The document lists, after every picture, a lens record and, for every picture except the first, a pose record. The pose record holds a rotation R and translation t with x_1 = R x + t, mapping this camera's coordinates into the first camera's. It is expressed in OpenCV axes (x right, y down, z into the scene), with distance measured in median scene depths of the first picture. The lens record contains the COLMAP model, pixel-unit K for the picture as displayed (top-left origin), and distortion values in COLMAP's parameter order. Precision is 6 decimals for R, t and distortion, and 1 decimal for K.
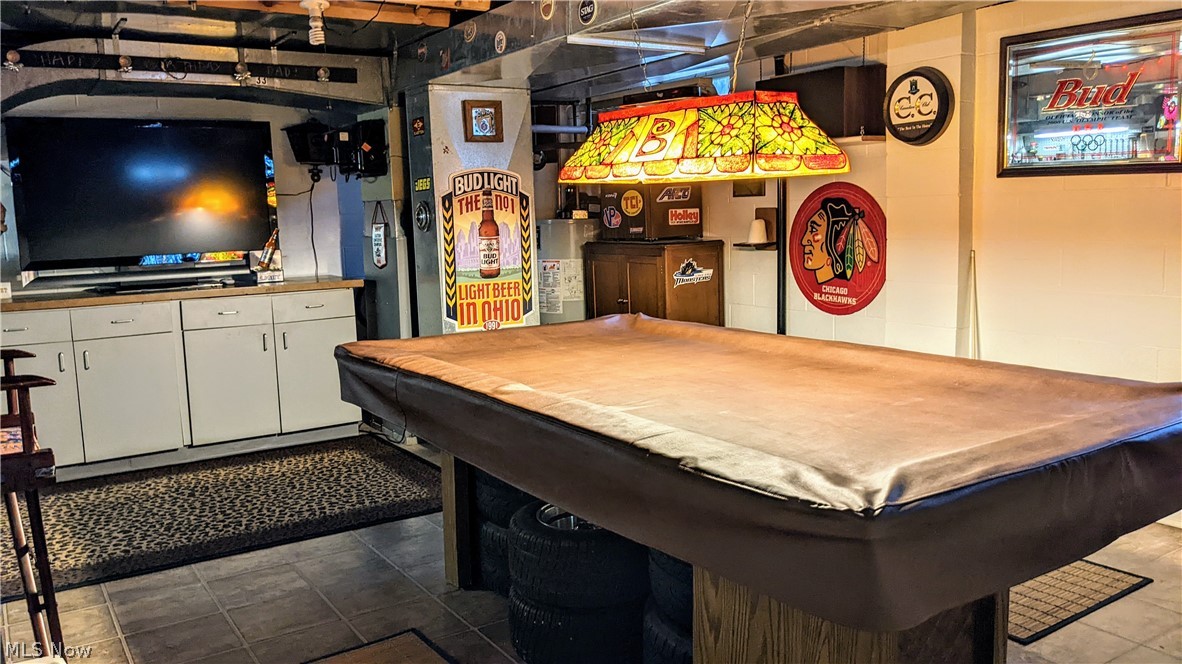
lens RADIAL K [[934.2, 0, 595.7], [0, 934.2, 337.7], [0, 0, 1]] dist [0.006479, -0.012446]
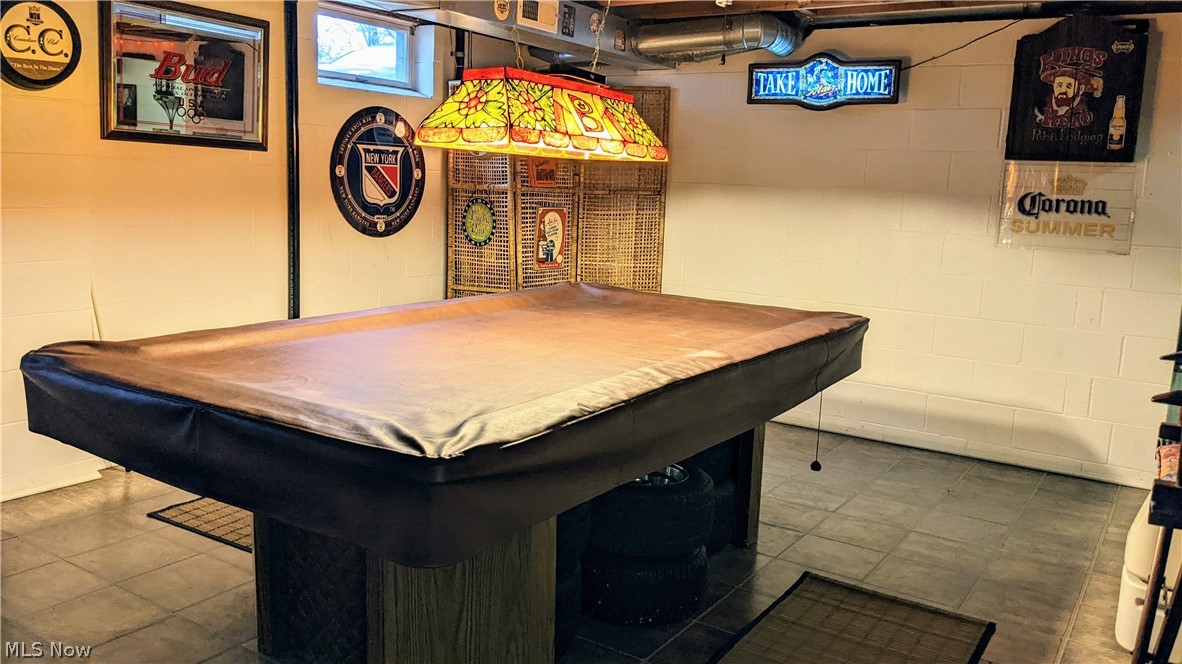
lens RADIAL K [[924.3, 0, 587.0], [0, 924.3, 333.4], [0, 0, 1]] dist [0.110373, -0.228383]
pose [[-0.382189, -0.132445, 0.914544, -0.597420], [0.095422, 0.978729, 0.181617, -0.103966], [-0.919144, 0.156679, -0.361421, 0.905631]]
